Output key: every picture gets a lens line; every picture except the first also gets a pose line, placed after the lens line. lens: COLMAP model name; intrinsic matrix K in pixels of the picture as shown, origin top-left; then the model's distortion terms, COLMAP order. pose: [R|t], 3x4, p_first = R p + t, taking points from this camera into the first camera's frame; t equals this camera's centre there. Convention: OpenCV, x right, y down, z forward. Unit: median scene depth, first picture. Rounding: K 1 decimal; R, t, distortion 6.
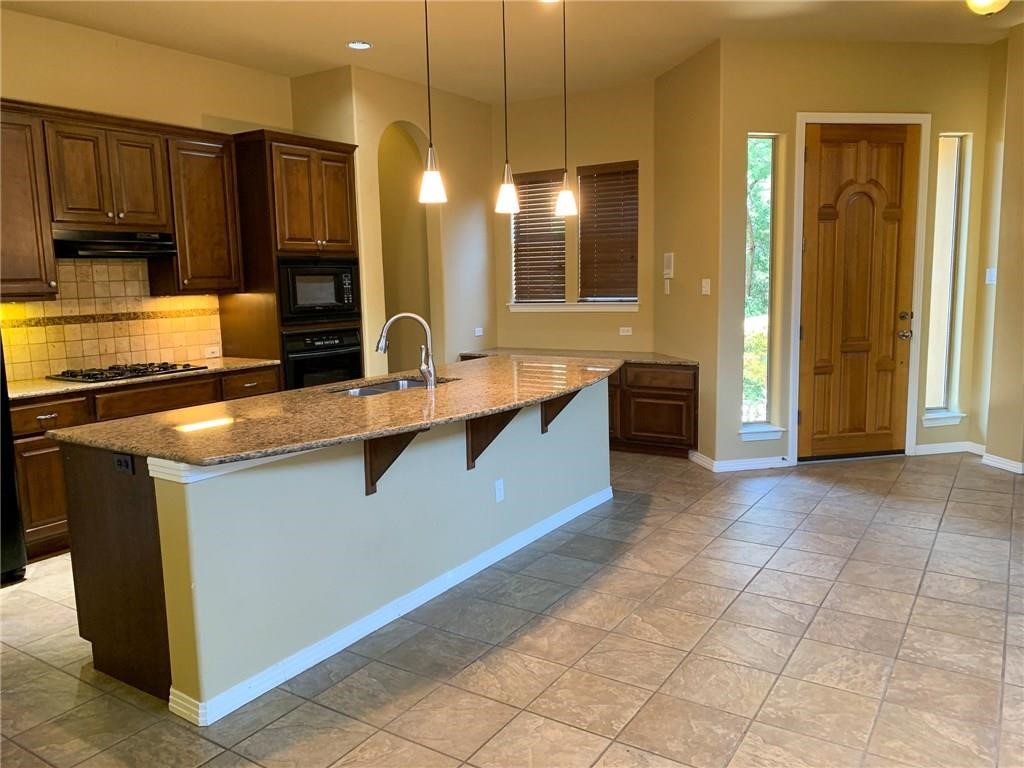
lens RADIAL K [[790.4, 0, 502.9], [0, 790.4, 386.4], [0, 0, 1]] dist [0.082040, -0.150801]
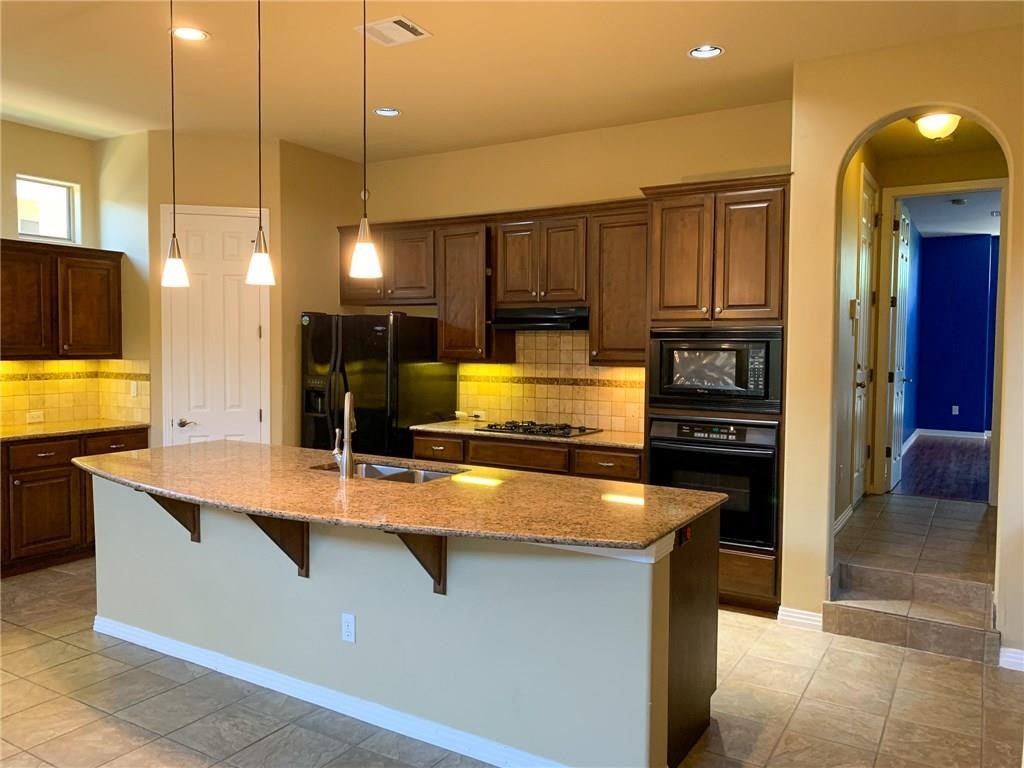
lens RADIAL K [[784.7, 0, 510.4], [0, 784.7, 380.2], [0, 0, 1]] dist [0.035646, -0.045329]
pose [[0.034065, 0.073468, -0.996716, 0.623174], [-0.144831, 0.987130, 0.067812, -0.153883], [0.988870, 0.142045, 0.044267, 0.880095]]
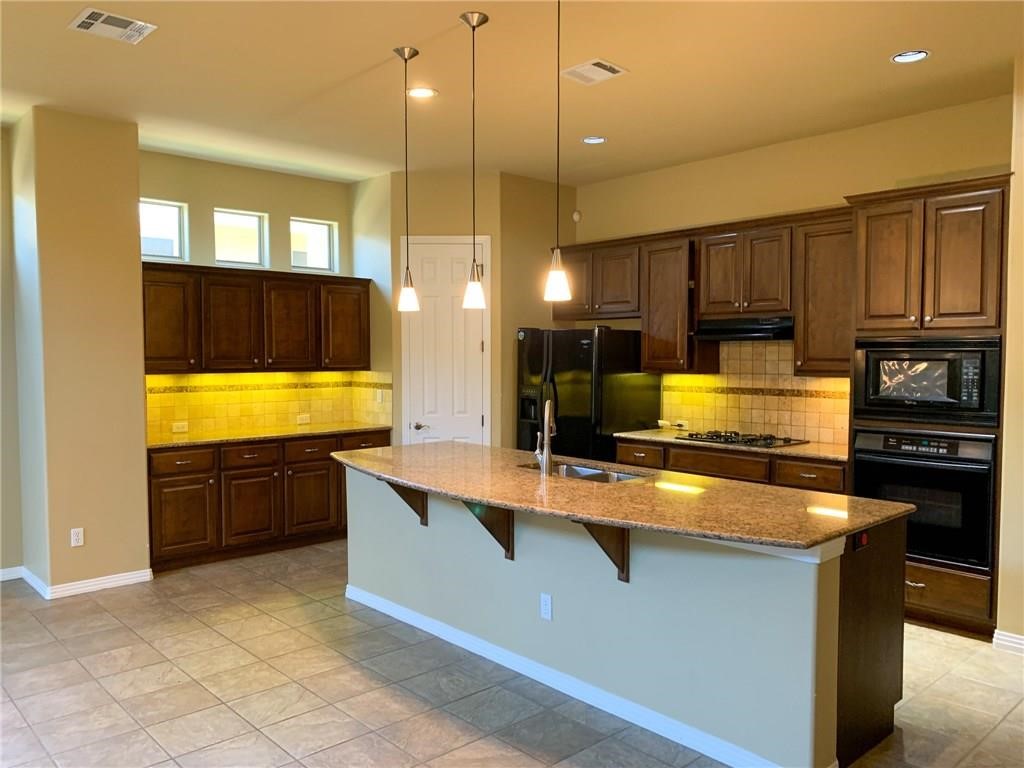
lens RADIAL K [[790.4, 0, 502.9], [0, 790.4, 386.4], [0, 0, 1]] dist [0.082040, -0.150801]
pose [[-0.256693, 0.068686, -0.964049, 0.700082], [-0.124085, 0.986874, 0.103352, -0.165167], [0.958494, 0.146154, -0.244801, 0.918889]]
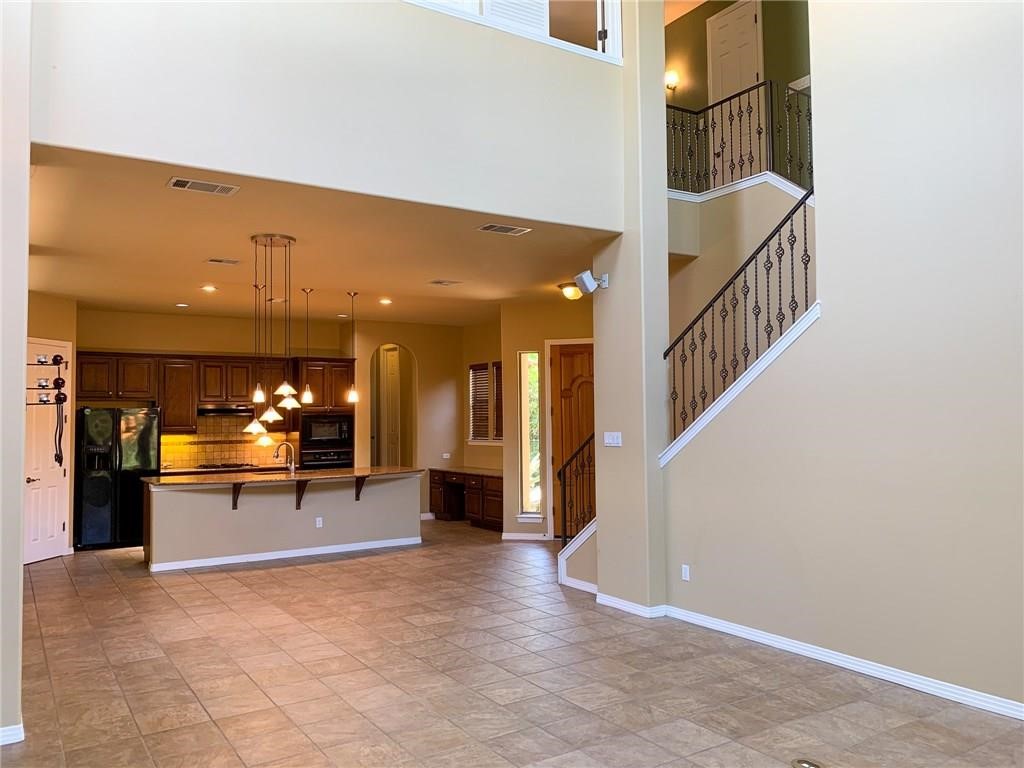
lens RADIAL K [[790.4, 0, 502.9], [0, 790.4, 386.4], [0, 0, 1]] dist [0.082040, -0.150801]
pose [[0.910834, -0.002772, -0.412763, 1.135018], [-0.066366, 0.985985, -0.153069, 0.050037], [0.407403, 0.166814, 0.897884, -0.712189]]
